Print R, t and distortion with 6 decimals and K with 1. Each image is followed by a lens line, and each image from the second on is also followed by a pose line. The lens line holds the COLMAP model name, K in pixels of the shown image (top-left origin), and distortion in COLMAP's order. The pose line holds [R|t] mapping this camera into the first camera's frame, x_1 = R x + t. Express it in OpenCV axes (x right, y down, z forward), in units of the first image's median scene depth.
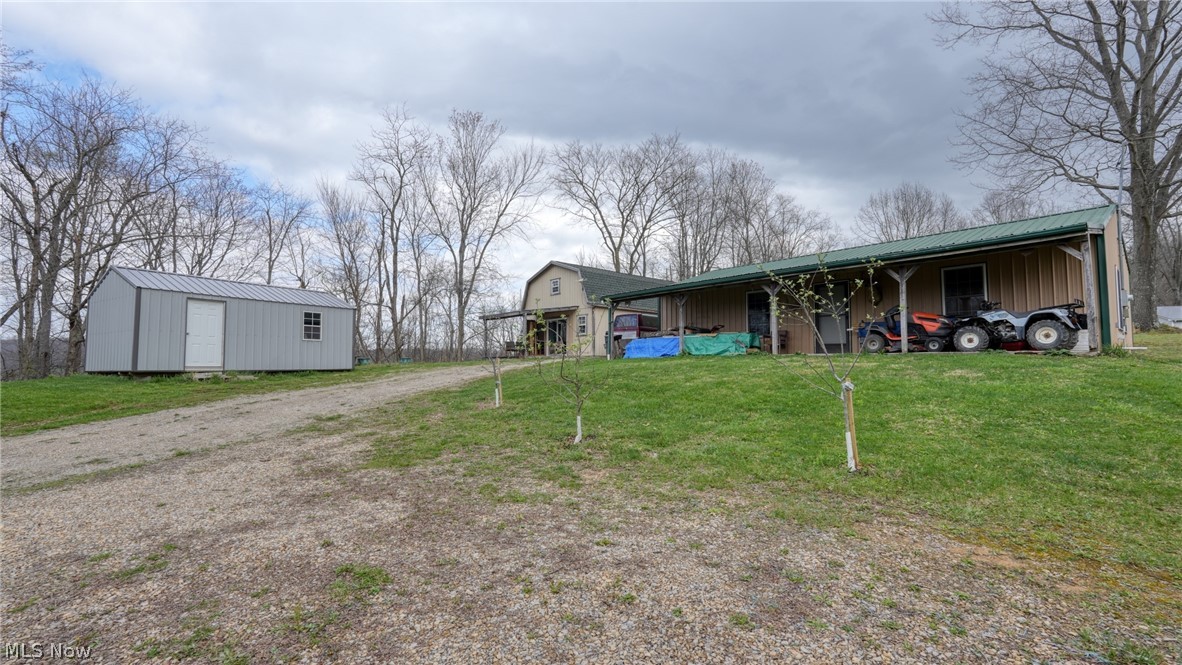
lens RADIAL K [[518.0, 0, 588.8], [0, 518.0, 335.6], [0, 0, 1]] dist [-0.019002, 0.009975]
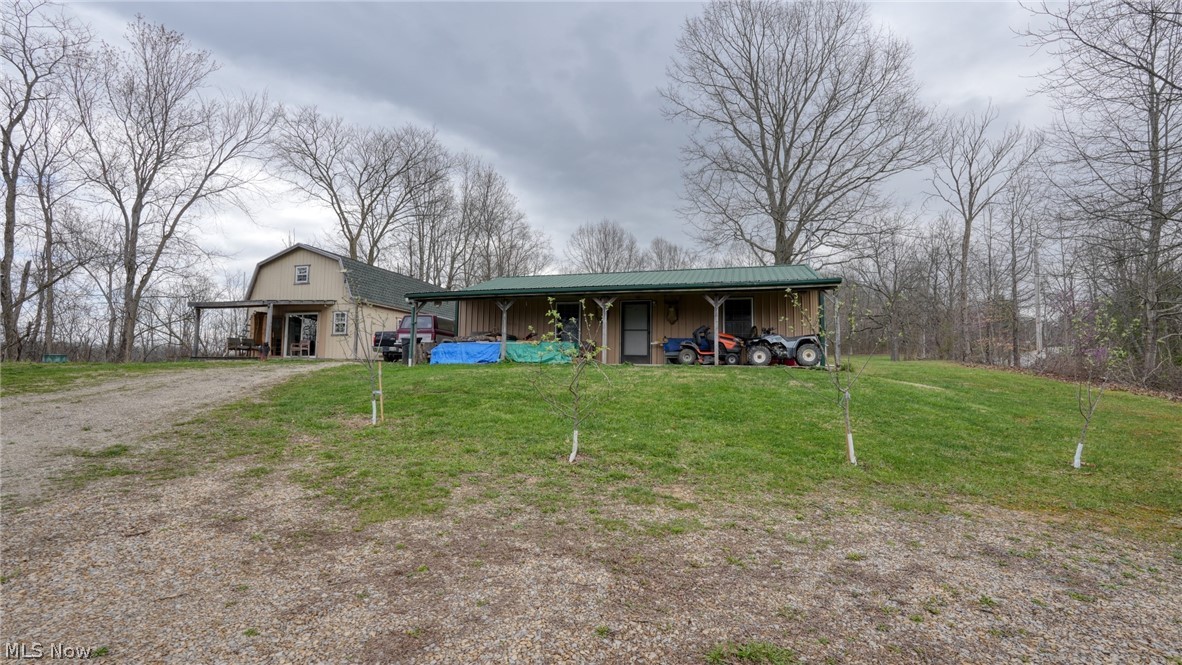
lens RADIAL K [[517.3, 0, 590.0], [0, 517.3, 332.9], [0, 0, 1]] dist [-0.017651, 0.009129]
pose [[0.839583, 0.054150, 0.540526, -0.176374], [-0.045248, 0.998533, -0.029751, 0.003974], [-0.541344, 0.000521, 0.840801, 0.081076]]
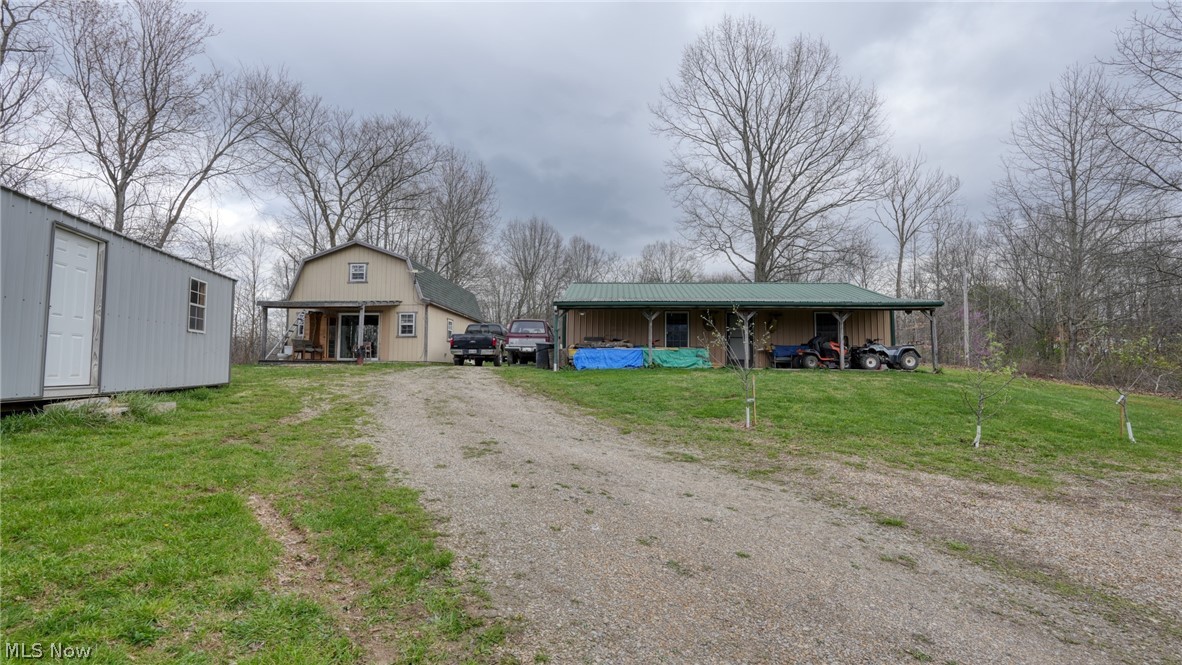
lens RADIAL K [[517.3, 0, 590.0], [0, 517.3, 332.9], [0, 0, 1]] dist [-0.017651, 0.009129]
pose [[0.692937, 0.056286, 0.718798, -0.568696], [-0.050060, 0.998298, -0.029912, 0.005023], [-0.719258, -0.015256, 0.694575, 0.290632]]
